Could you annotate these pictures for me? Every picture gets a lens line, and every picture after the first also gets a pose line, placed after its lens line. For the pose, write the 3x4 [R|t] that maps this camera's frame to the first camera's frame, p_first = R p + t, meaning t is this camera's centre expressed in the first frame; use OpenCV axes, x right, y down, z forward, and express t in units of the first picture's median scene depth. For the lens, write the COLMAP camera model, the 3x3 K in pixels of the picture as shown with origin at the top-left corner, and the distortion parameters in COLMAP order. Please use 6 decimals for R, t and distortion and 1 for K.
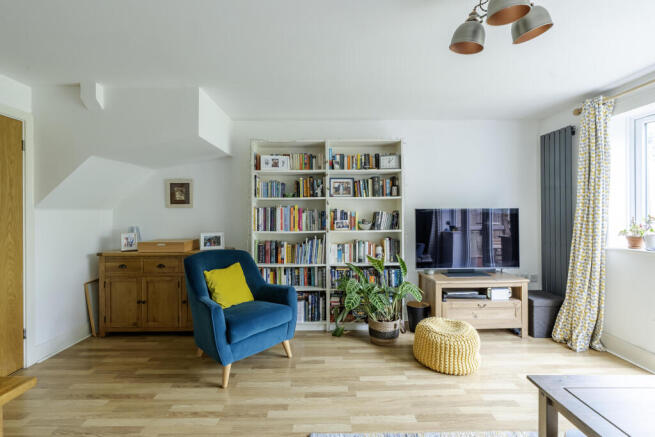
lens RADIAL K [[300.0, 0, 310.9], [0, 300.0, 215.7], [0, 0, 1]] dist [0.000388, -0.000007]
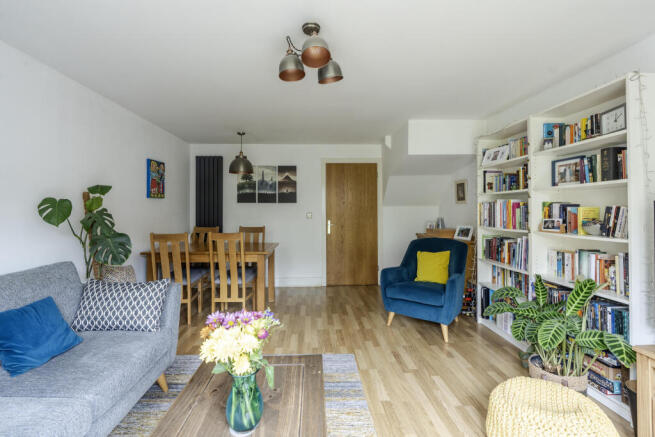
lens RADIAL K [[295.2, 0, 325.2], [0, 295.2, 210.2], [0, 0, 1]] dist [0.000562, 0.000015]
pose [[0.060628, 0.010080, -0.998110, 0.782024], [-0.000488, 0.999949, 0.010069, -0.011970], [0.998160, -0.000123, 0.060630, 0.404412]]
